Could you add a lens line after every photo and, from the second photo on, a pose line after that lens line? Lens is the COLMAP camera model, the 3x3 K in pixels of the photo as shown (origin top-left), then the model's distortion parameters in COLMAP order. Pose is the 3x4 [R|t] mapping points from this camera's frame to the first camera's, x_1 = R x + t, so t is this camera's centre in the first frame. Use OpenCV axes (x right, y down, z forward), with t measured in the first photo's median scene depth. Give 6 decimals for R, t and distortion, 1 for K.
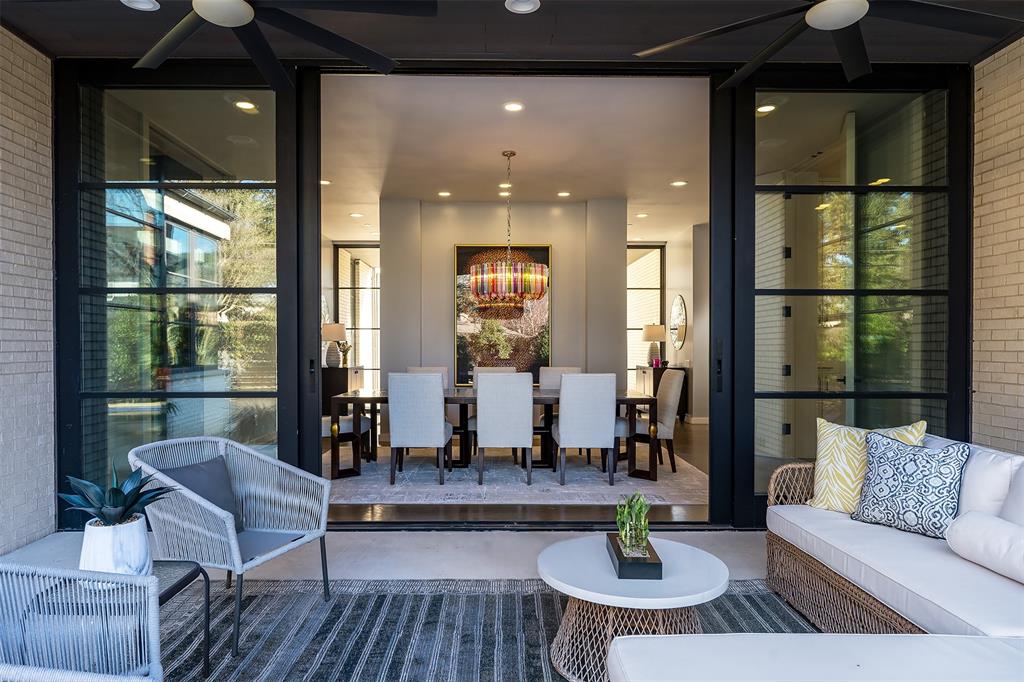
lens RADIAL K [[665.8, 0, 509.4], [0, 665.8, 349.1], [0, 0, 1]] dist [-0.003451, 0.001670]
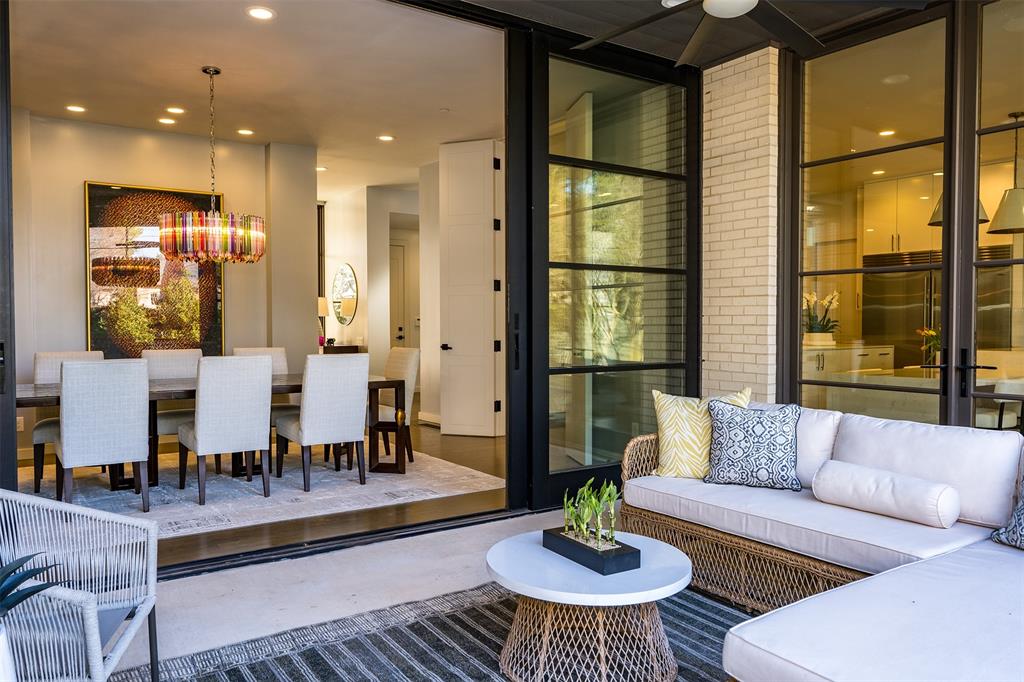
lens RADIAL K [[751.1, 0, 512.8], [0, 751.1, 336.0], [0, 0, 1]] dist [-0.006371, 0.003608]
pose [[0.830515, -0.013517, 0.556832, -0.291816], [0.005309, 0.999852, 0.016354, -0.000462], [-0.556971, -0.010626, 0.830464, 0.125778]]
